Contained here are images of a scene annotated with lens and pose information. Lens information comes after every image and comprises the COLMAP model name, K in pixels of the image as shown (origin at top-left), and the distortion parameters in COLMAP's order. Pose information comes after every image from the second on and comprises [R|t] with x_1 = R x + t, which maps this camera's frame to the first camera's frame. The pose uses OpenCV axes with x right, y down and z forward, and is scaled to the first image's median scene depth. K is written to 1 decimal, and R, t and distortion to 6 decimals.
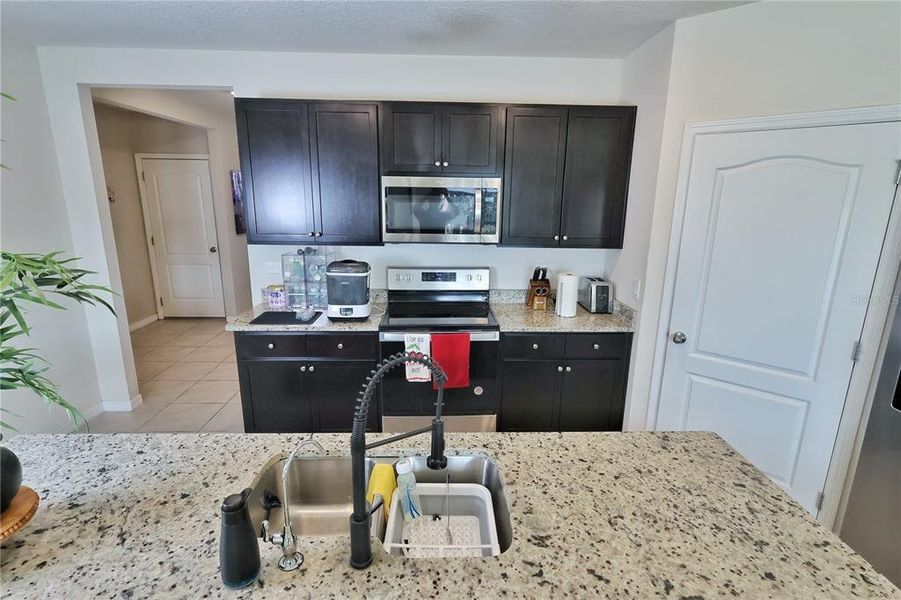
lens RADIAL K [[448.6, 0, 447.9], [0, 448.6, 299.5], [0, 0, 1]] dist [-0.002181, 0.002056]
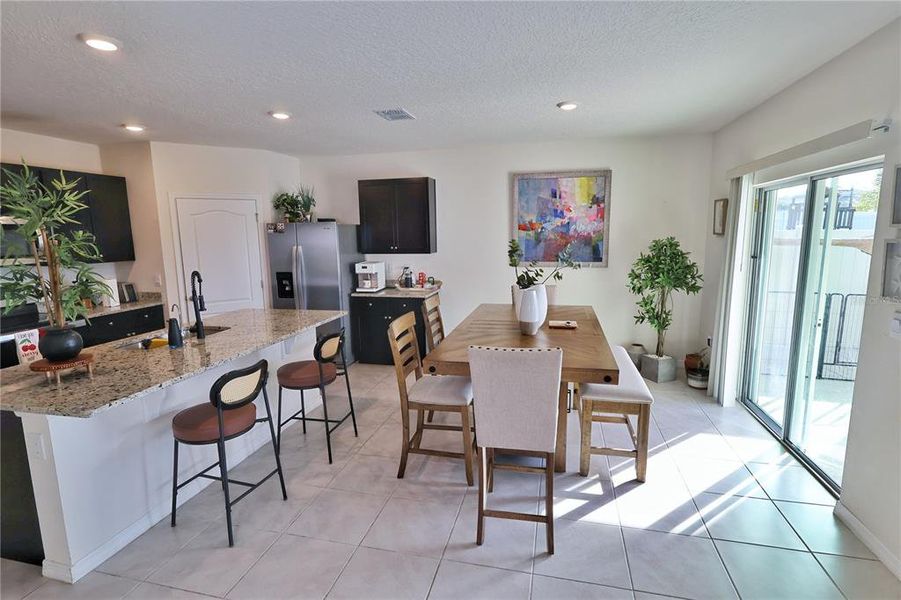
lens RADIAL K [[448.6, 0, 453.4], [0, 448.6, 298.8], [0, 0, 1]] dist [-0.002181, 0.002056]
pose [[0.259022, -0.160774, 0.952397, -0.980844], [0.243116, 0.965154, 0.096808, 0.161168], [-0.934774, 0.206468, 0.289083, -0.589282]]
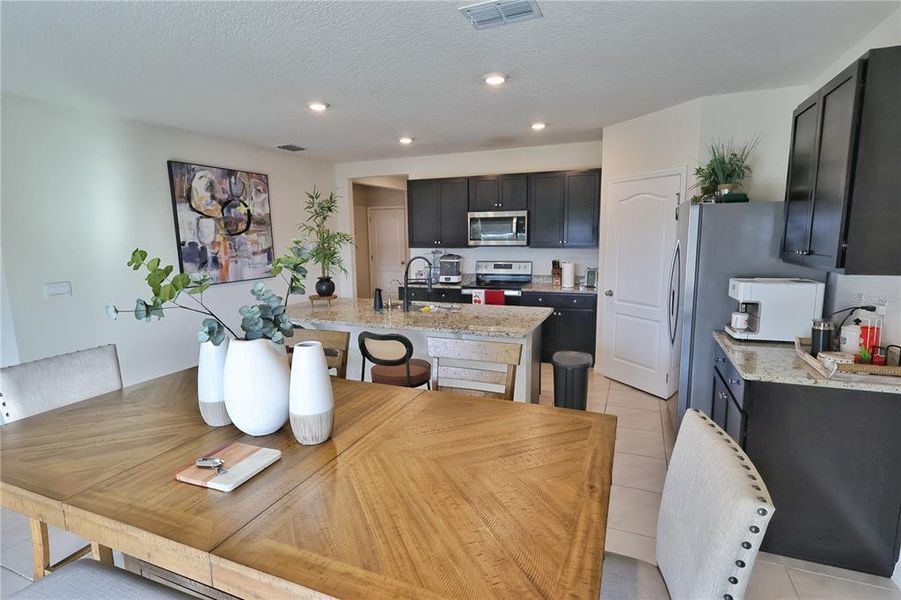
lens RADIAL K [[448.6, 0, 445.9], [0, 448.6, 299.9], [0, 0, 1]] dist [-0.002181, 0.002056]
pose [[0.910690, 0.036199, -0.411502, 0.607049], [-0.071598, 0.994908, -0.070931, 0.266281], [0.406839, 0.094059, 0.908645, -0.838326]]
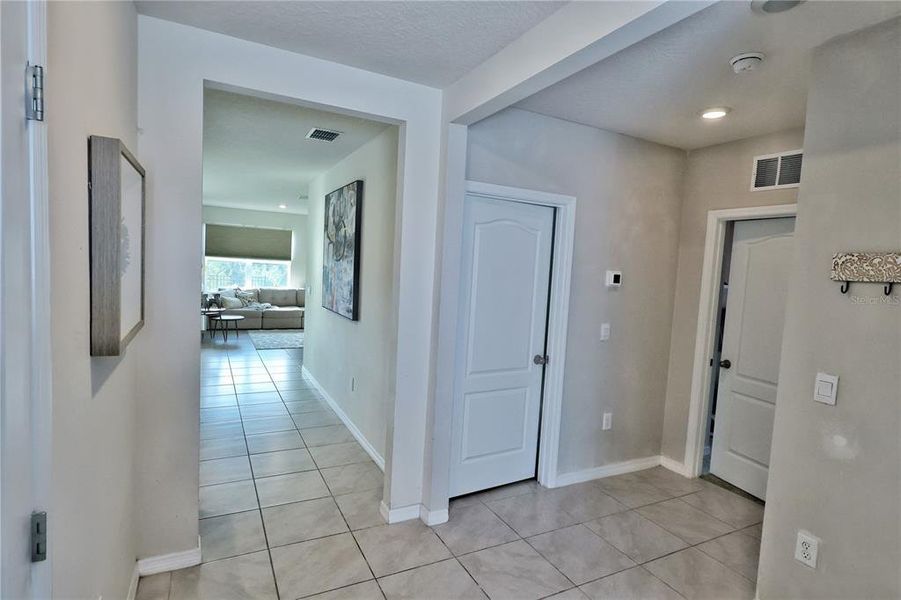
lens RADIAL K [[465.0, 0, 446.3], [0, 465.0, 305.2], [0, 0, 1]] dist [-0.002955, 0.002365]
pose [[-0.897099, -0.025884, -0.441071, -0.553342], [-0.166267, 0.944678, 0.282733, -0.452459], [0.409352, 0.326975, -0.851773, 2.084672]]
